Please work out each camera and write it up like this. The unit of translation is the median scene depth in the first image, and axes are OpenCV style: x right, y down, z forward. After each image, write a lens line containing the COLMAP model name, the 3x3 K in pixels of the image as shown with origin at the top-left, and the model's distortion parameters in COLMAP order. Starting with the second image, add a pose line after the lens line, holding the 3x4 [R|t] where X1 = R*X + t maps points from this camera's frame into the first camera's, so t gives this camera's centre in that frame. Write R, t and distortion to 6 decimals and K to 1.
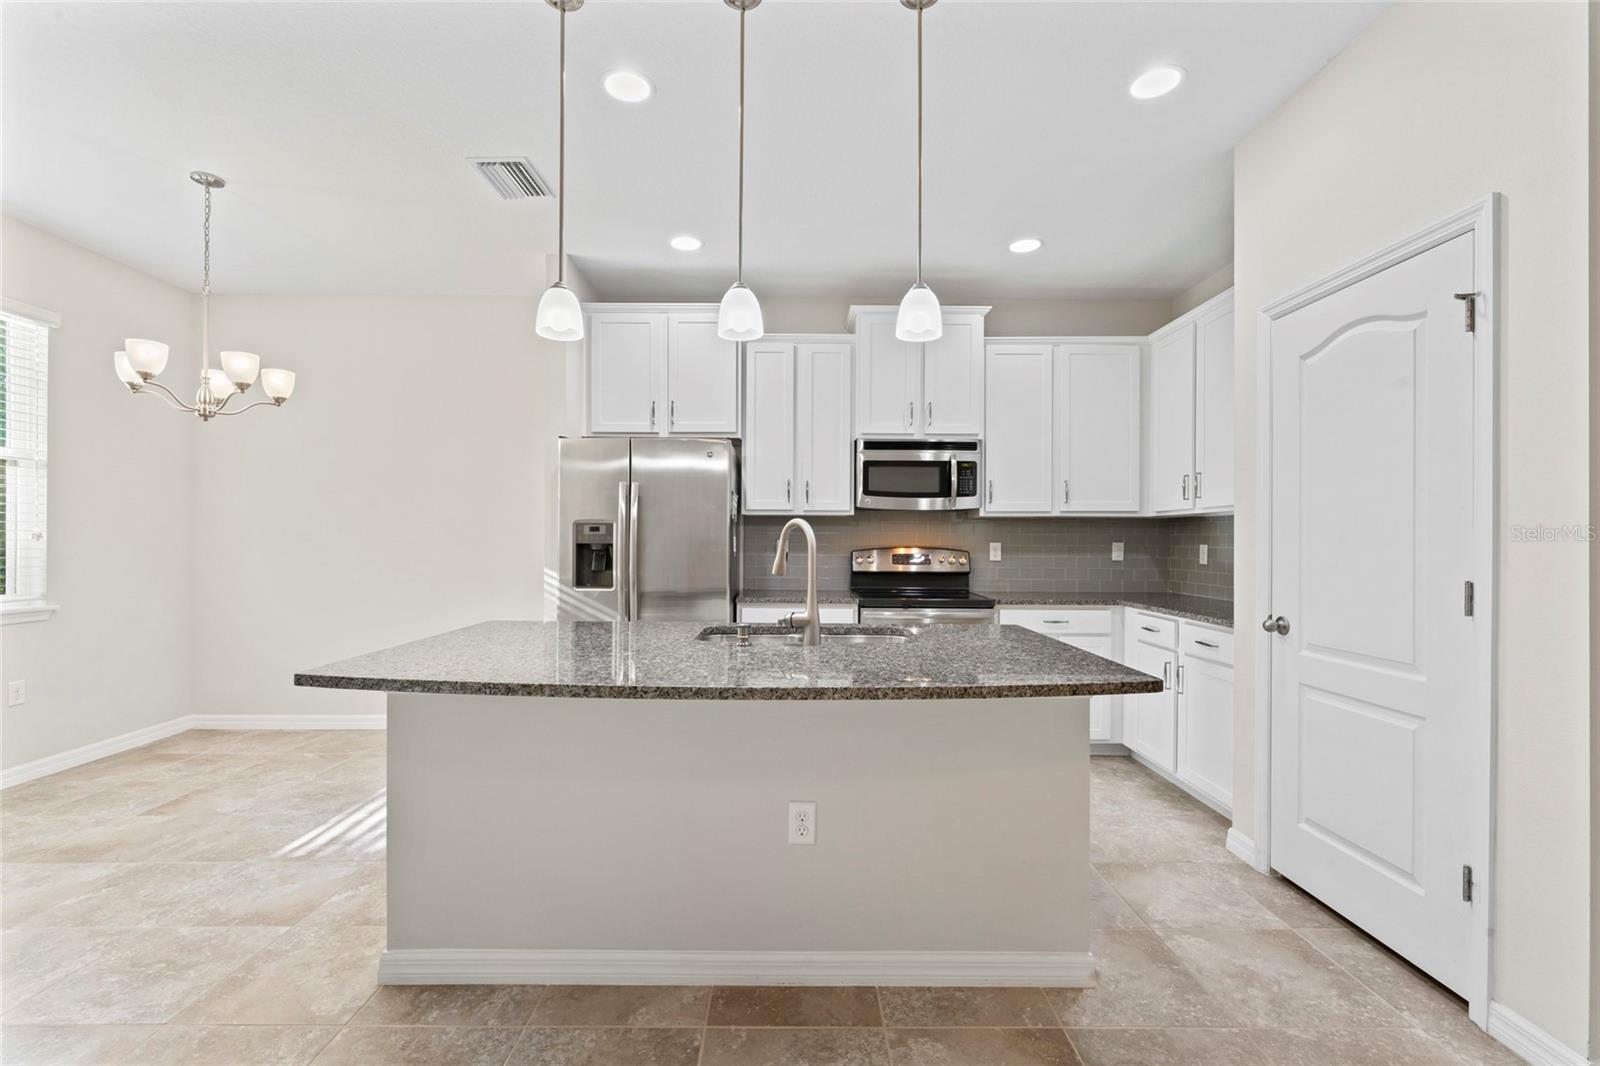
lens RADIAL K [[694.1, 0, 796.4], [0, 694.1, 541.6], [0, 0, 1]] dist [0.000148, -0.000055]
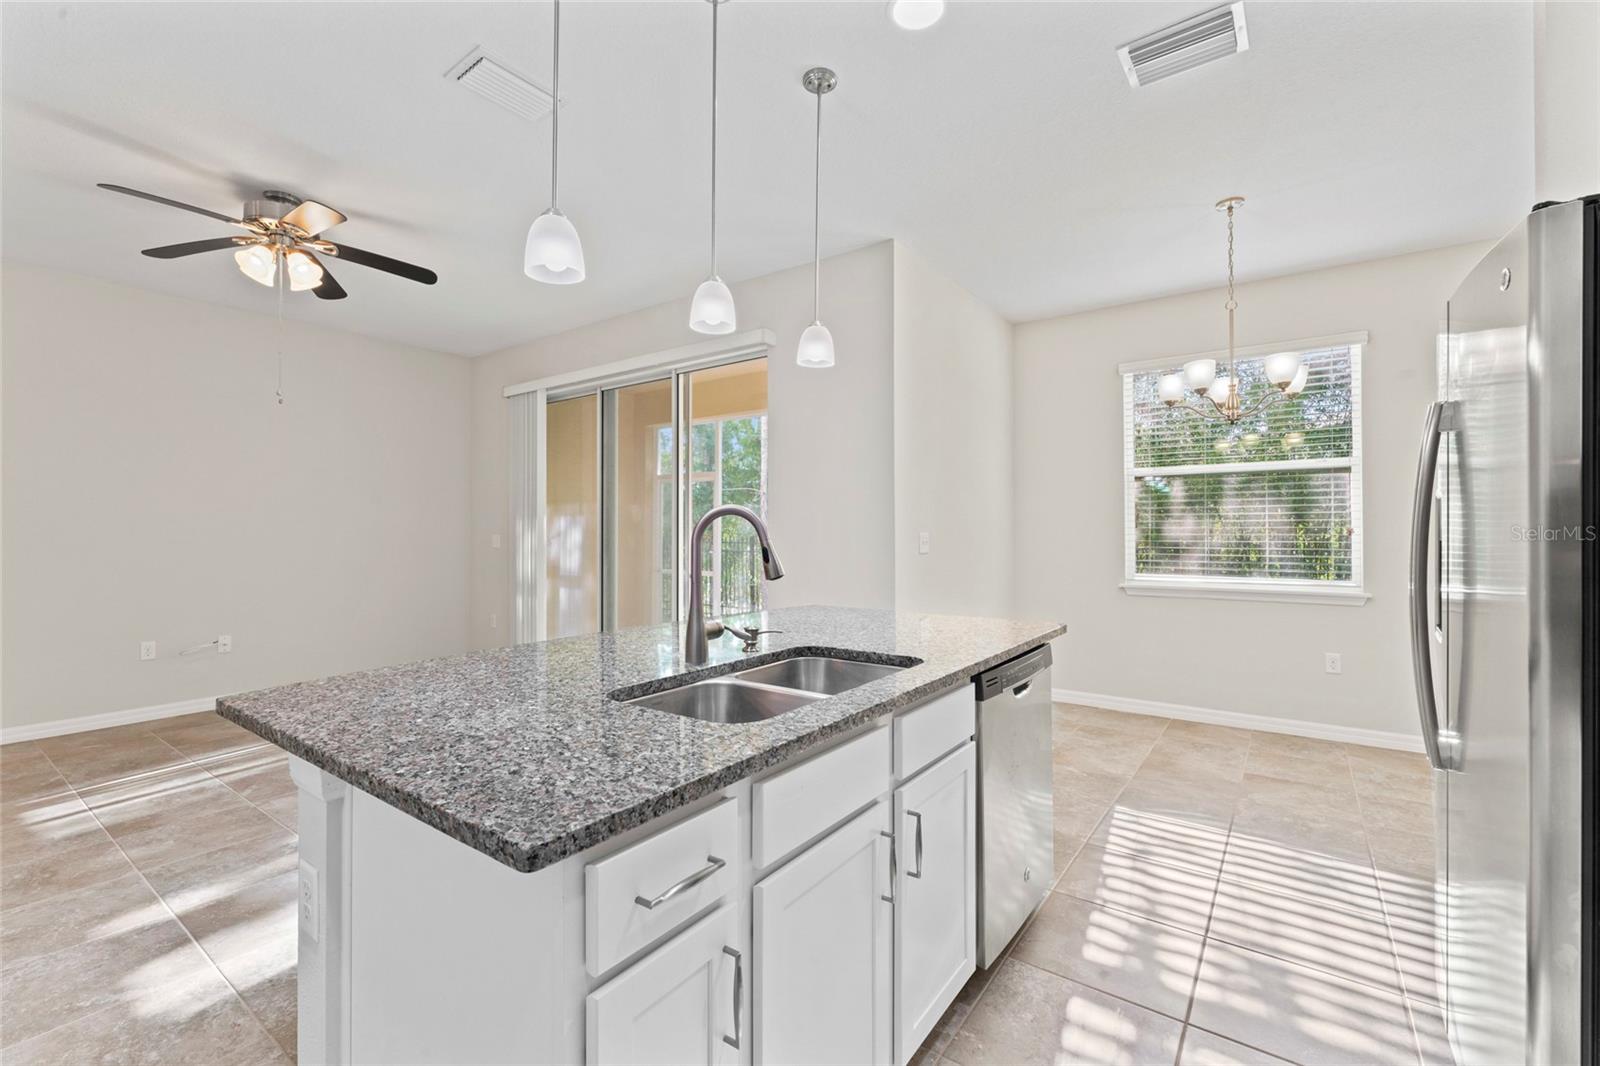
lens RADIAL K [[694.1, 0, 800.5], [0, 694.1, 522.6], [0, 0, 1]] dist [0.000148, -0.000055]
pose [[-0.596873, -0.012056, -0.802245, 0.369688], [-0.004045, 0.999920, -0.012017, -0.004128], [0.802325, -0.003928, -0.596874, 0.966186]]
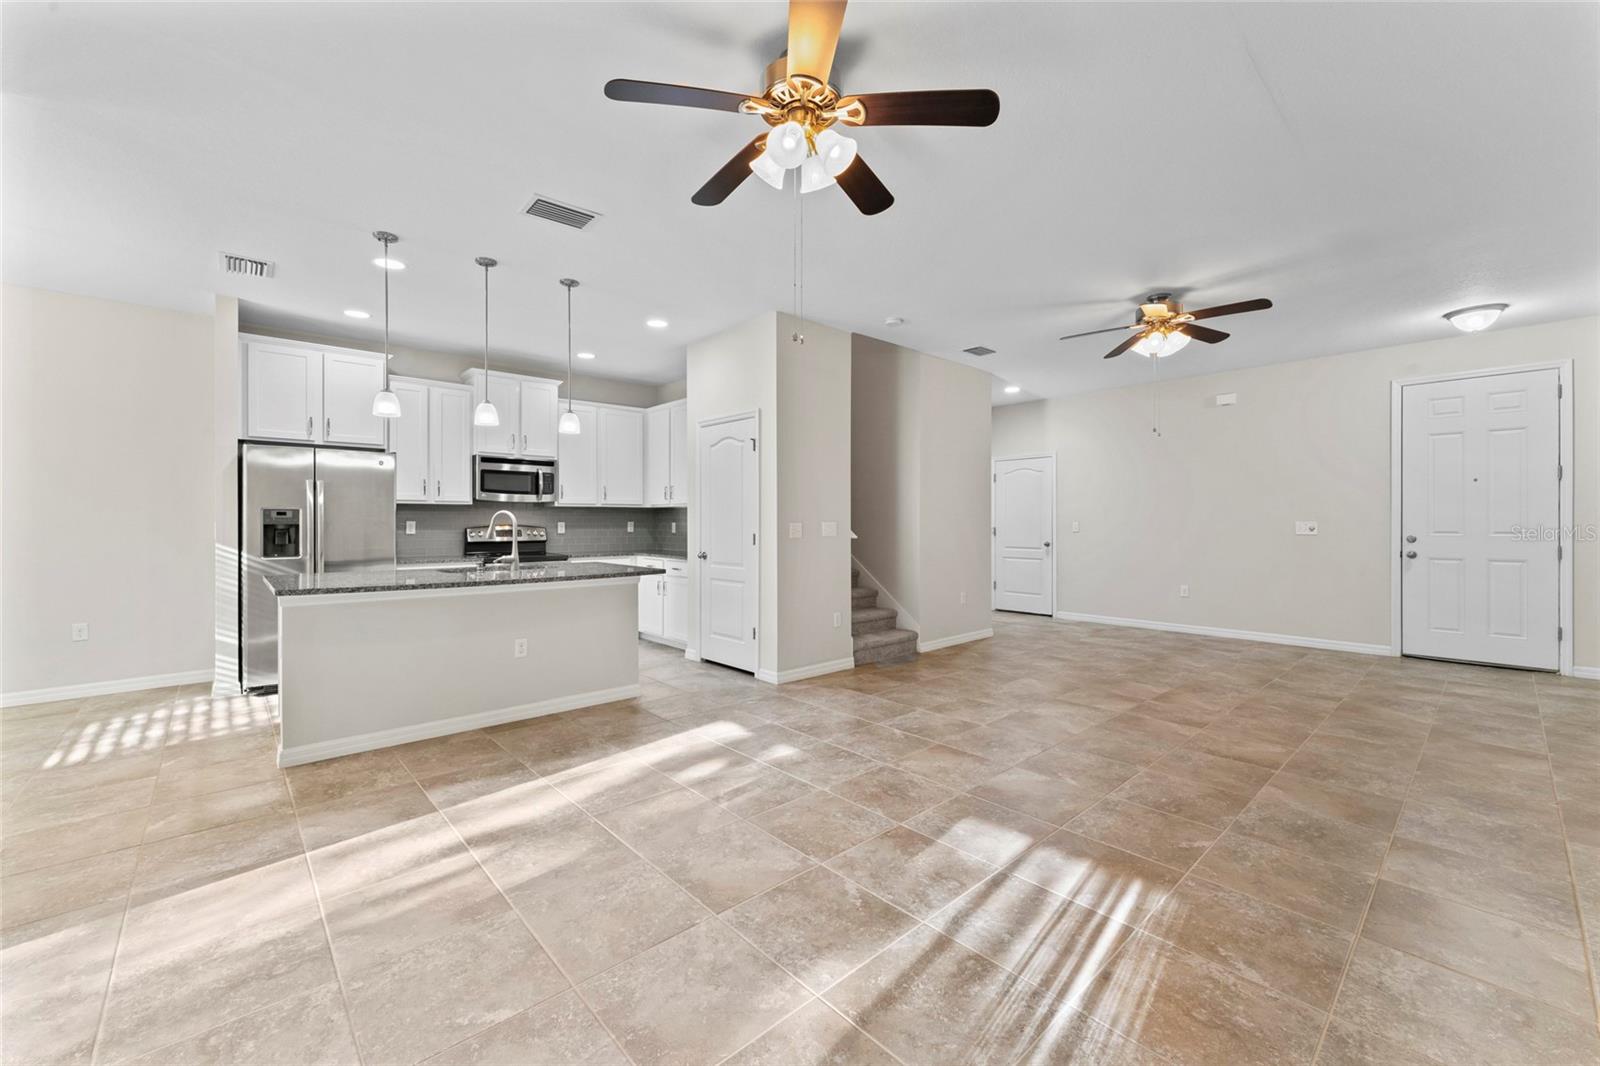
lens RADIAL K [[641.0, 0, 803.1], [0, 641.0, 522.7], [0, 0, 1]] dist [-0.005735, 0.001324]
pose [[0.739430, -0.005588, 0.673210, -0.386877], [0.004265, 0.999984, 0.003617, -0.000538], [-0.673220, 0.000197, 0.739443, -0.622426]]
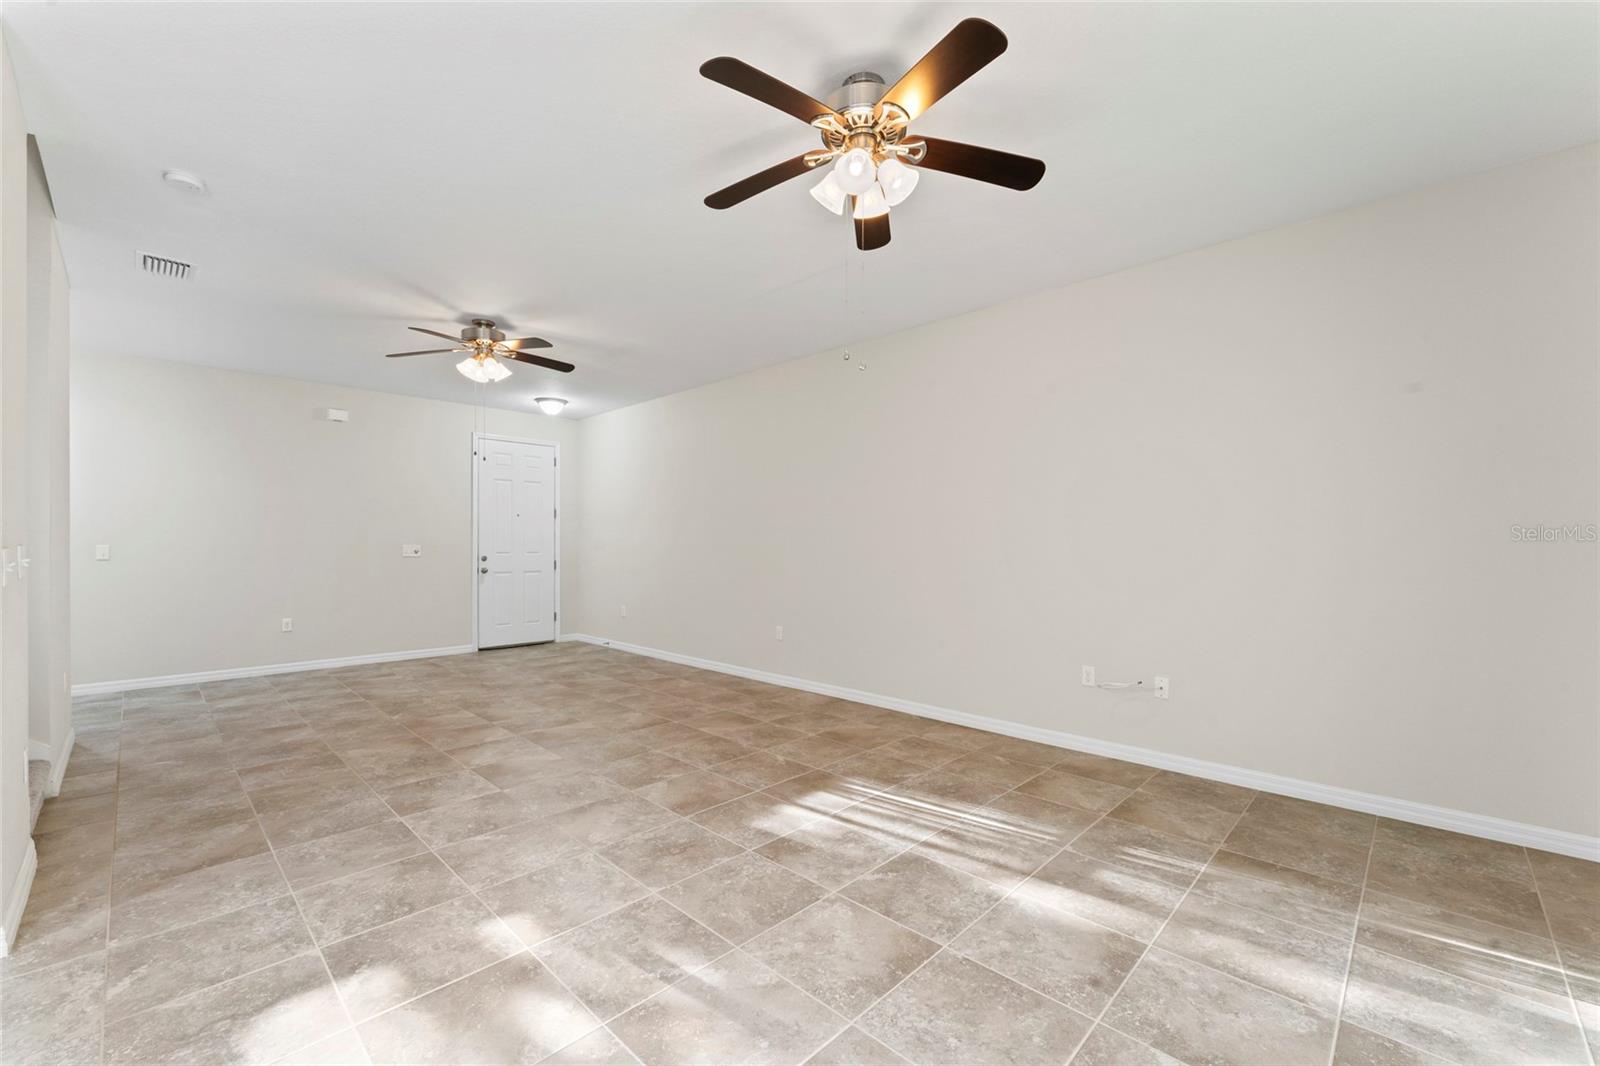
lens RADIAL K [[641.0, 0, 800.3], [0, 641.0, 553.2], [0, 0, 1]] dist [-0.005735, 0.001324]
pose [[-0.712584, -0.016636, 0.701389, -0.363037], [-0.006170, 0.999829, 0.017446, -0.006548], [-0.701560, 0.008104, -0.712565, 0.342313]]
